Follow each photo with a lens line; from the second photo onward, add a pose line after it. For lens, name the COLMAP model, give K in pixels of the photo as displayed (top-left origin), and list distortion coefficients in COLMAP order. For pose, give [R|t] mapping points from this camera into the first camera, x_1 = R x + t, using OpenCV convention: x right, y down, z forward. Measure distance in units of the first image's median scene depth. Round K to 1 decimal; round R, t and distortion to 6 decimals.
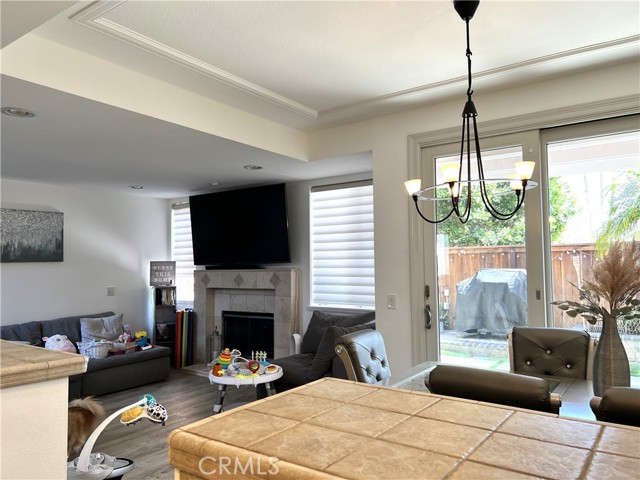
lens RADIAL K [[470.8, 0, 318.6], [0, 470.8, 239.2], [0, 0, 1]] dist [0.014423, -0.019689]
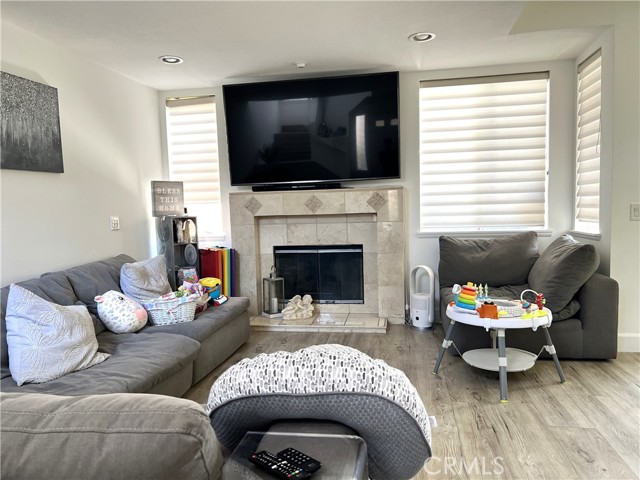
lens RADIAL K [[470.8, 0, 304.5], [0, 470.8, 246.3], [0, 0, 1]] dist [0.014423, -0.019689]
pose [[0.914033, -0.044727, 0.403166, -0.490986], [-0.008008, 0.991719, 0.128175, 0.058594], [-0.405560, -0.120385, 0.906106, 0.315764]]
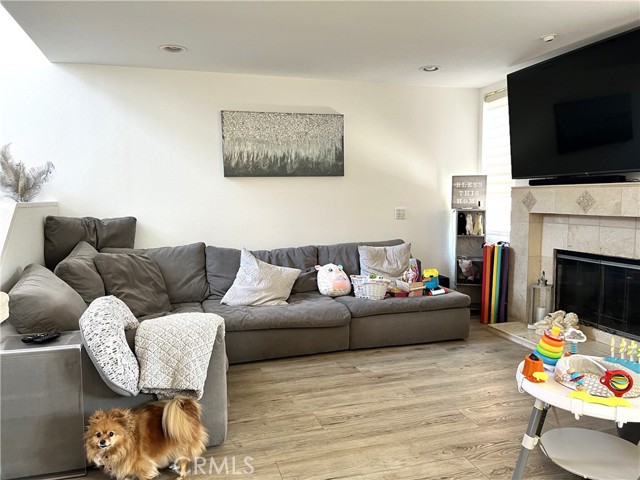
lens RADIAL K [[470.8, 0, 316.3], [0, 470.8, 238.4], [0, 0, 1]] dist [0.014423, -0.019689]
pose [[0.776387, 0.061360, -0.627263, -0.056027], [0.034198, 0.989682, 0.139140, 0.038275], [0.629329, -0.129478, 0.766277, 0.316313]]
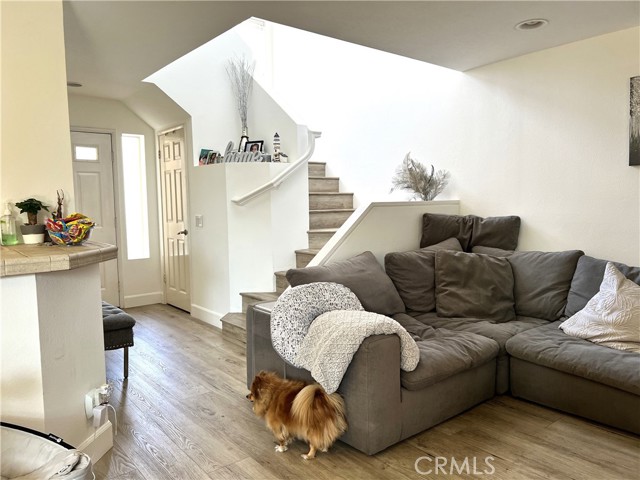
lens RADIAL K [[470.8, 0, 317.6], [0, 470.8, 239.9], [0, 0, 1]] dist [0.014423, -0.019689]
pose [[-0.275548, 0.097625, -0.956317, 0.000057], [0.072989, 0.994083, 0.080449, 0.054825], [0.958512, -0.047633, -0.281043, 0.609083]]
